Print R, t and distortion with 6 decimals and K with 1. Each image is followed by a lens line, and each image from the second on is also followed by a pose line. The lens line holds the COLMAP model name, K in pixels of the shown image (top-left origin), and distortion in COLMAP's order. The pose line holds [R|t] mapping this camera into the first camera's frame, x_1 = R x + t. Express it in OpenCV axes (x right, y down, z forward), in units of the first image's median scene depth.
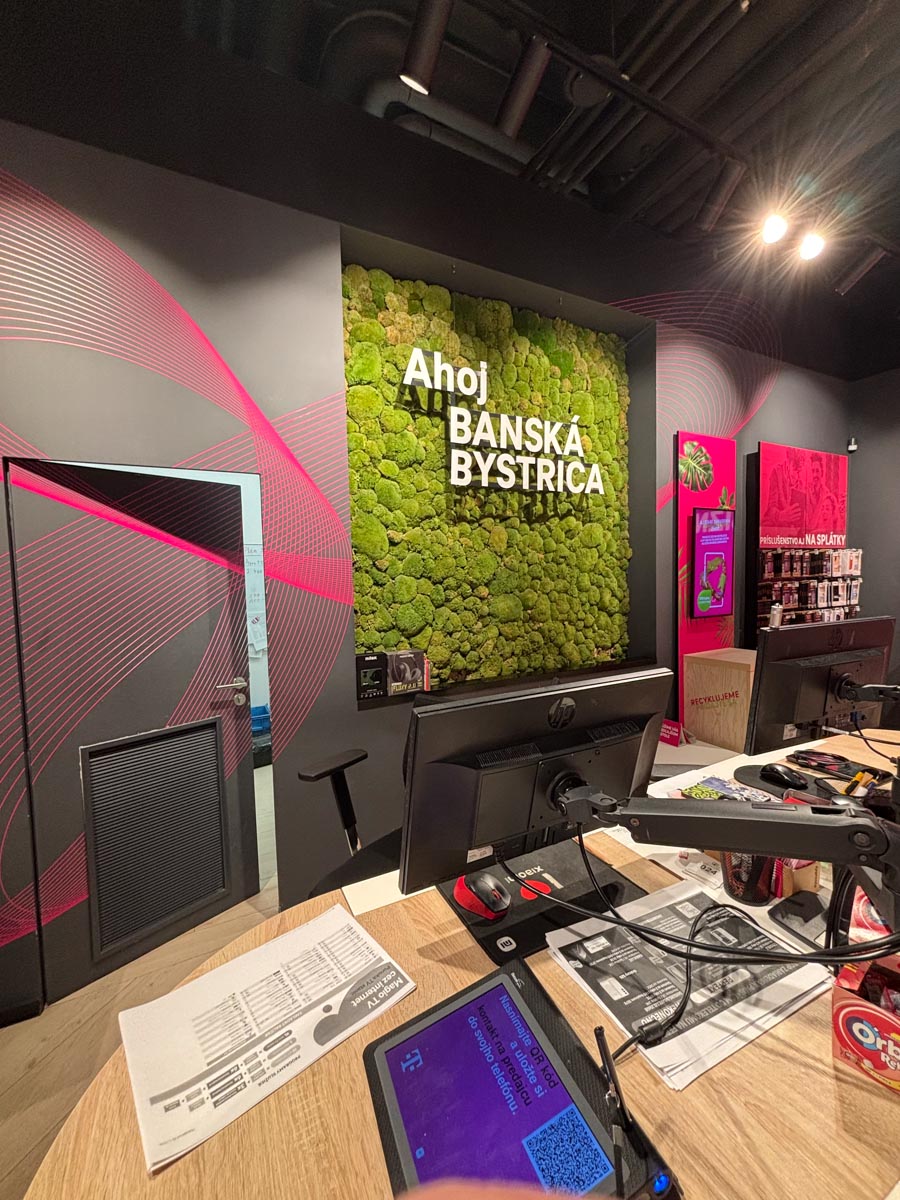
lens RADIAL K [[483.9, 0, 450.0], [0, 483.9, 600.0], [0, 0, 1]] dist [0.001478, -0.000056]
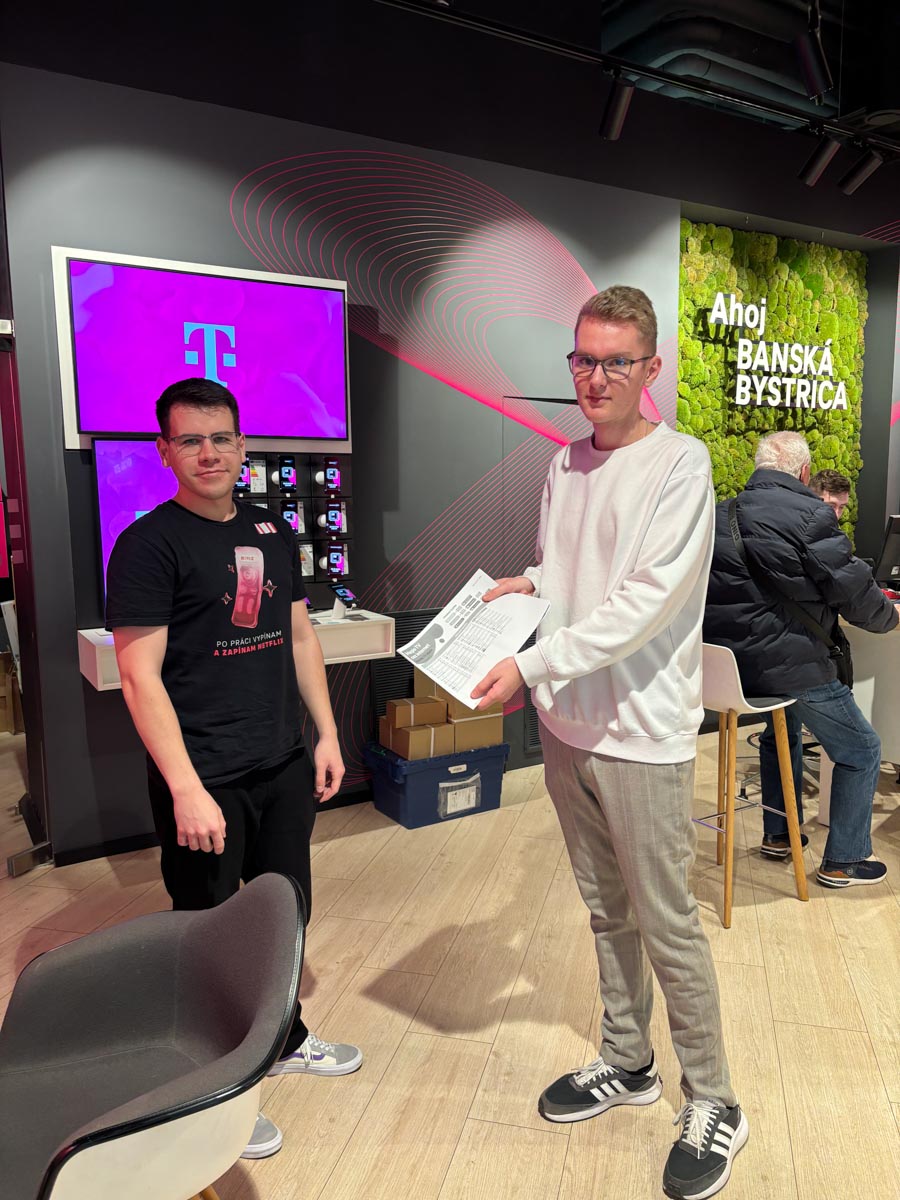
lens RADIAL K [[906.5, 0, 458.1], [0, 906.5, 602.7], [0, 0, 1]] dist [0.007053, 0.000655]
pose [[0.998356, 0.010359, 0.056372, -0.845316], [-0.014062, 0.997740, 0.065701, 0.118736], [-0.055564, -0.066386, 0.996246, -1.291240]]
